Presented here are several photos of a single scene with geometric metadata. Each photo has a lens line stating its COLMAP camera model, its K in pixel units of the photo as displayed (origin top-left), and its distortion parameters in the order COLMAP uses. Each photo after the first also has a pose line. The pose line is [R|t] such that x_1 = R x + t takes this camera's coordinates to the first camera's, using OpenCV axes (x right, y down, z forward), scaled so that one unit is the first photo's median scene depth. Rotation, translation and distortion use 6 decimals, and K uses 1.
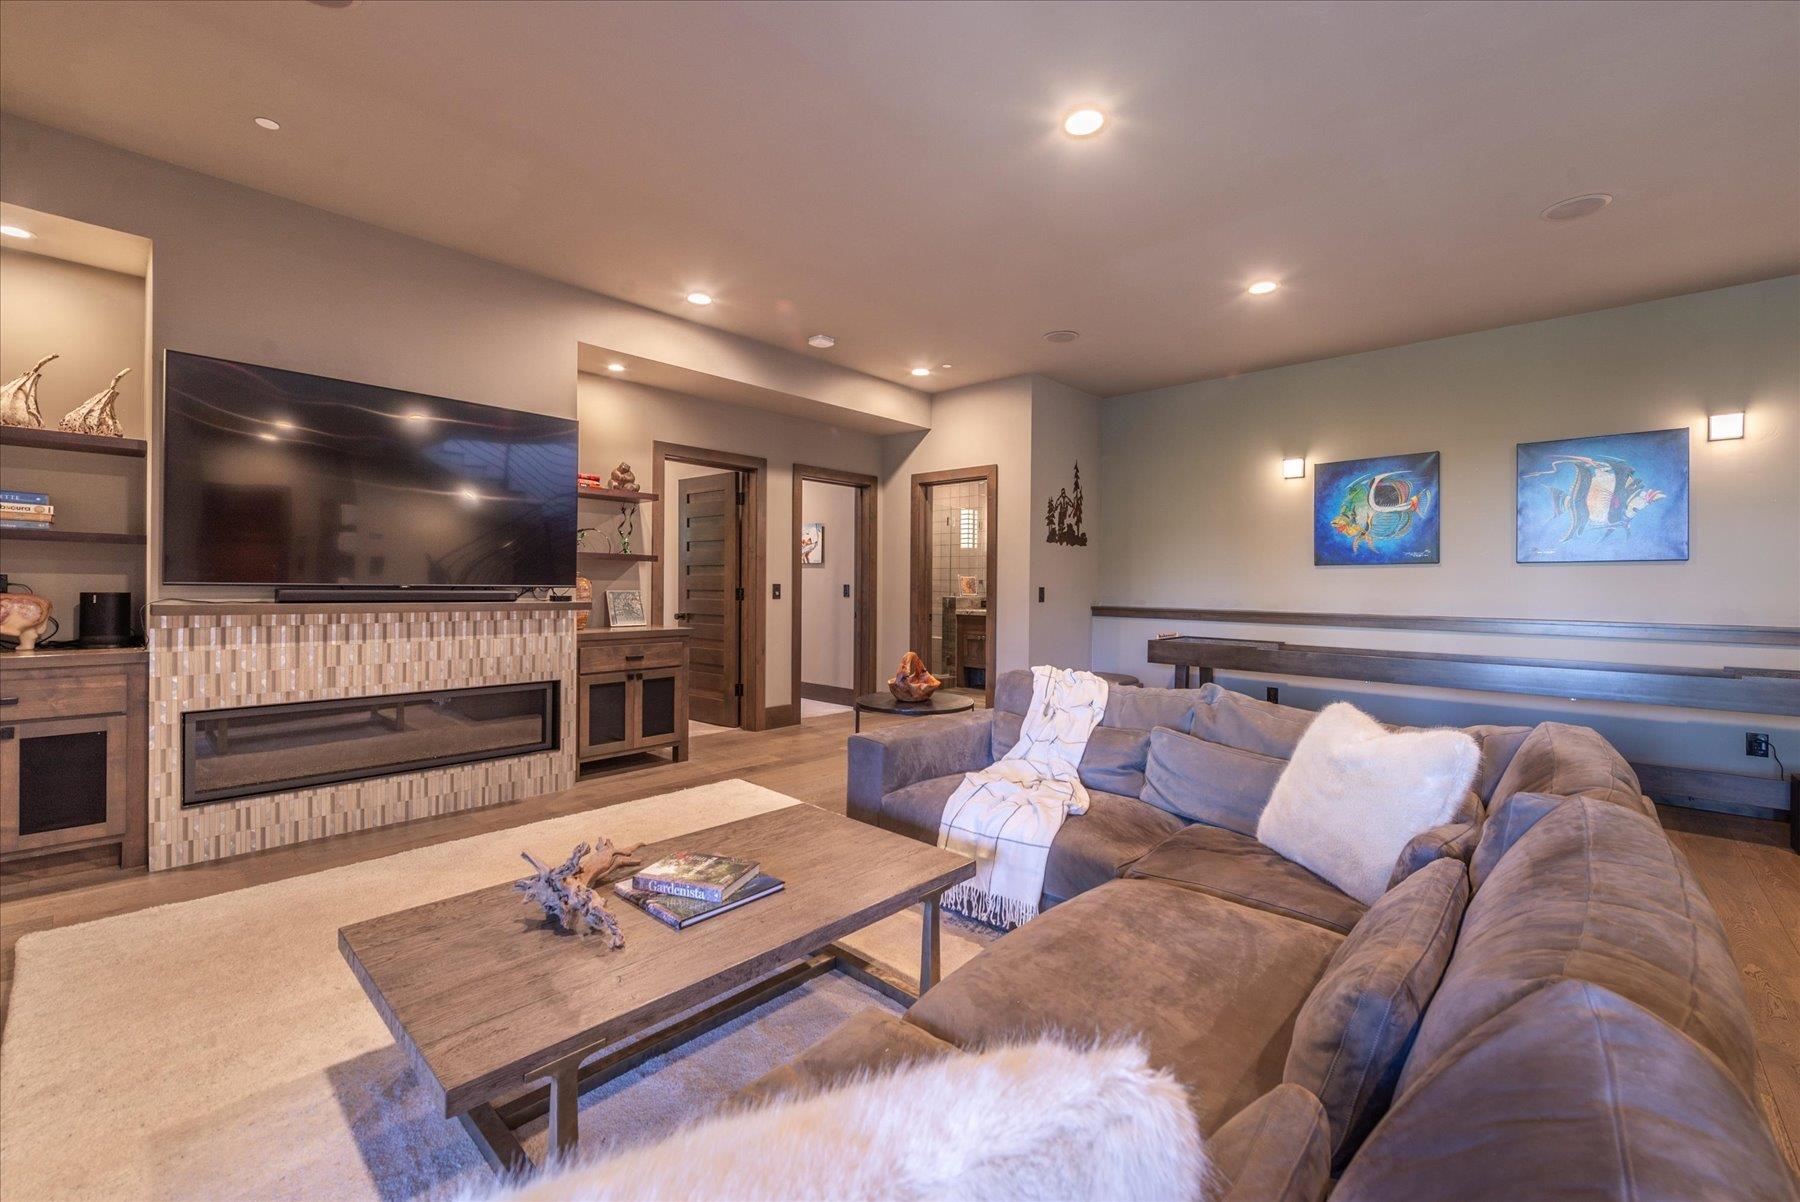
lens RADIAL K [[733.1, 0, 902.1], [0, 733.1, 583.6], [0, 0, 1]] dist [-0.000173, -0.000598]
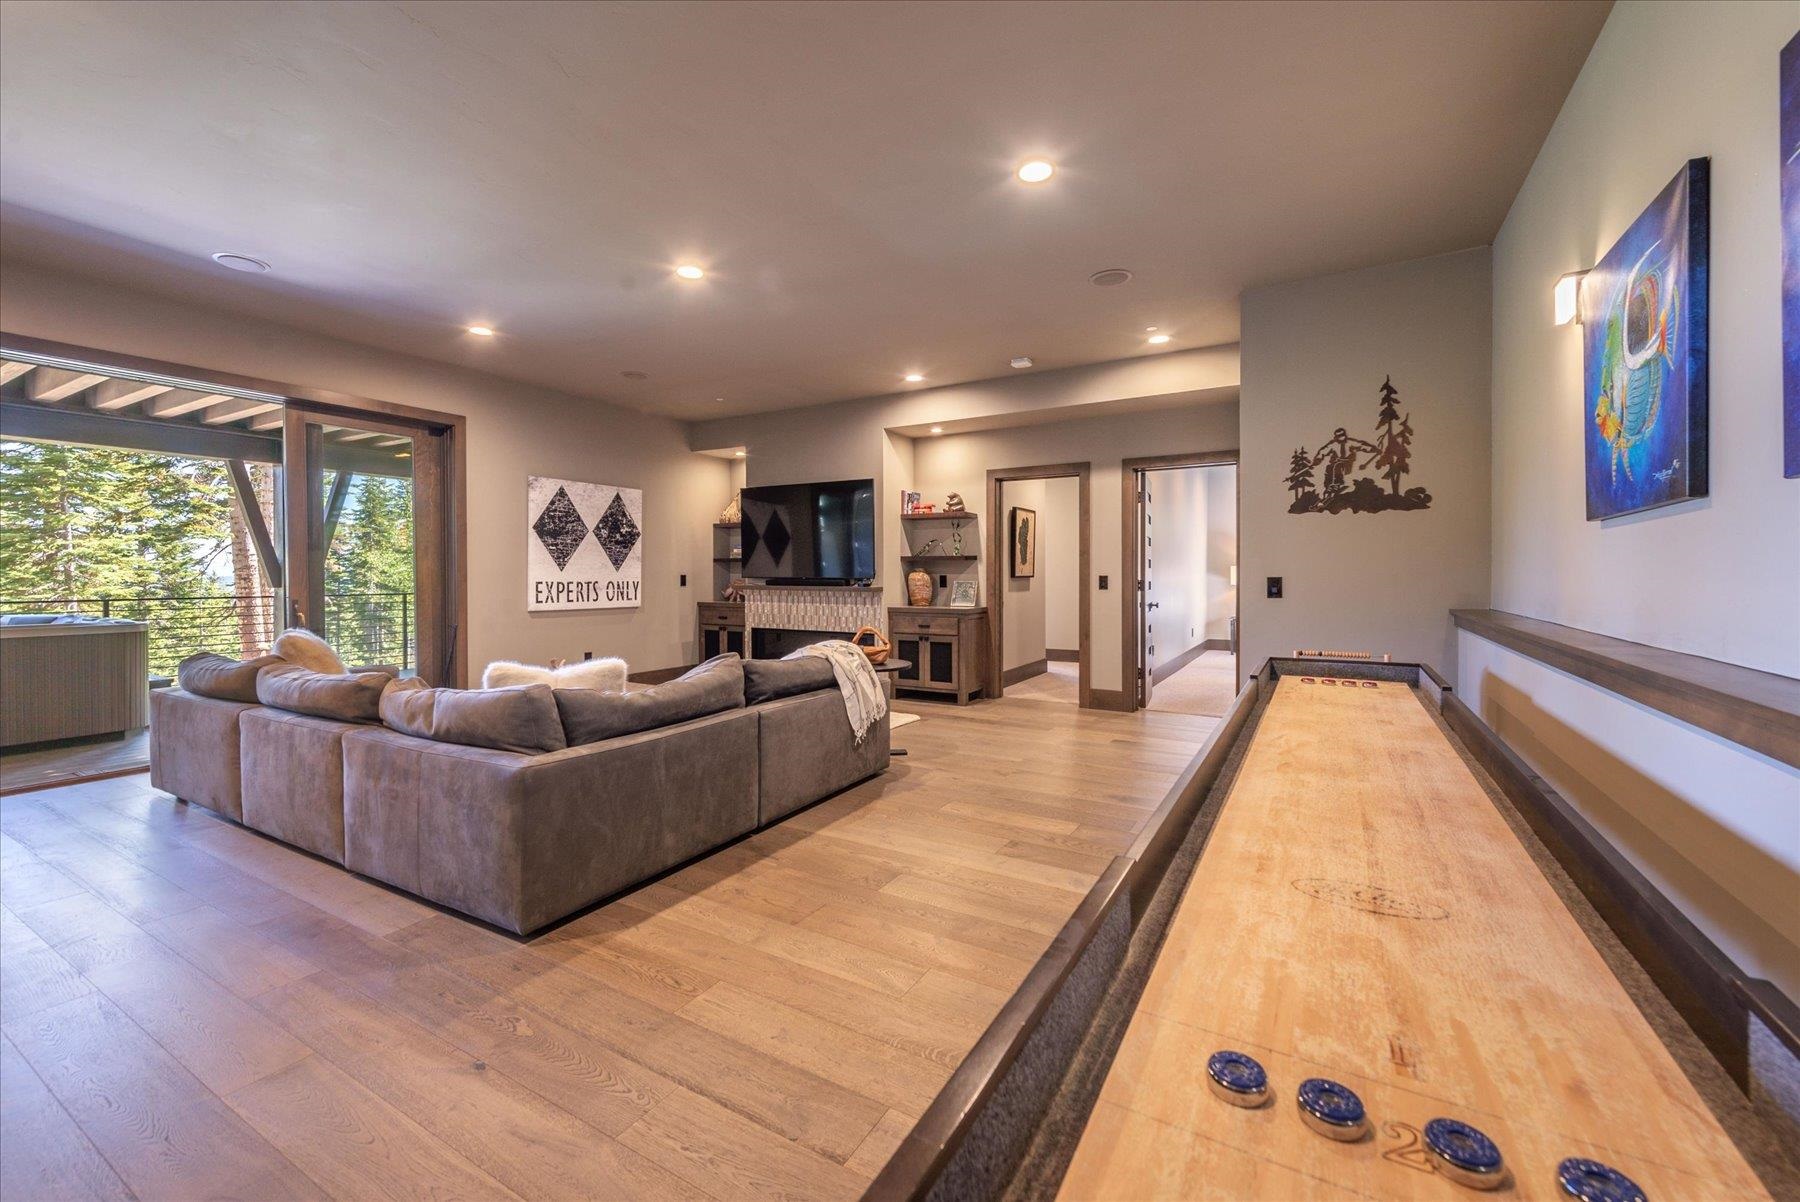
lens RADIAL K [[733.1, 0, 902.1], [0, 733.1, 583.6], [0, 0, 1]] dist [-0.000173, -0.000598]
pose [[0.207483, 0.001987, -0.978237, 0.798418], [0.002416, 0.999994, 0.002543, 0.008346], [0.978236, -0.002891, 0.207477, 0.479301]]
